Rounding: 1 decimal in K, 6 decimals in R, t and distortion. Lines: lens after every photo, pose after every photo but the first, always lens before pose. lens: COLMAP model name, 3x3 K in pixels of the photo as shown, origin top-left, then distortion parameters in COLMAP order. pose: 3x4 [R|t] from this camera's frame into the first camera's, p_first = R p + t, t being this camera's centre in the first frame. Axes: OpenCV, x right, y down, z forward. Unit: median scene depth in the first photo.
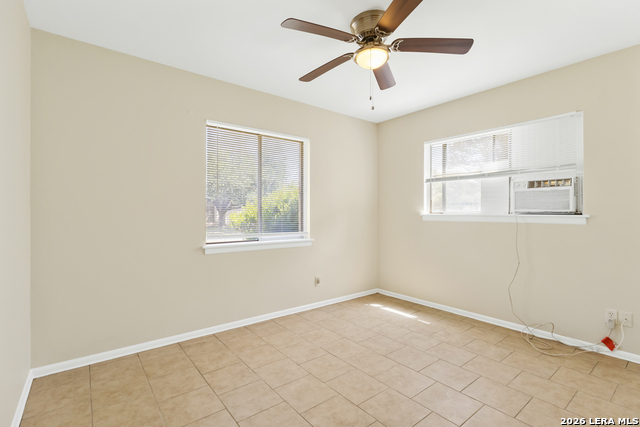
lens RADIAL K [[307.4, 0, 325.9], [0, 307.4, 214.9], [0, 0, 1]] dist [0.011789, -0.000056]
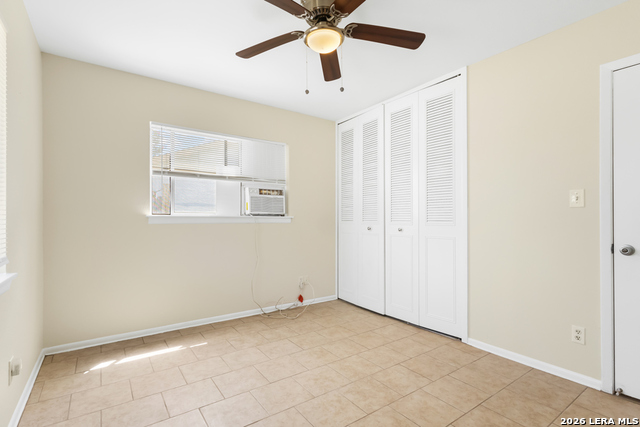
lens RADIAL K [[307.4, 0, 323.7], [0, 307.4, 216.2], [0, 0, 1]] dist [0.011789, -0.000056]
pose [[0.056237, 0.005252, 0.998404, -0.559395], [0.004149, 0.999976, -0.005494, 0.007497], [-0.998409, 0.004451, 0.056214, 0.701762]]
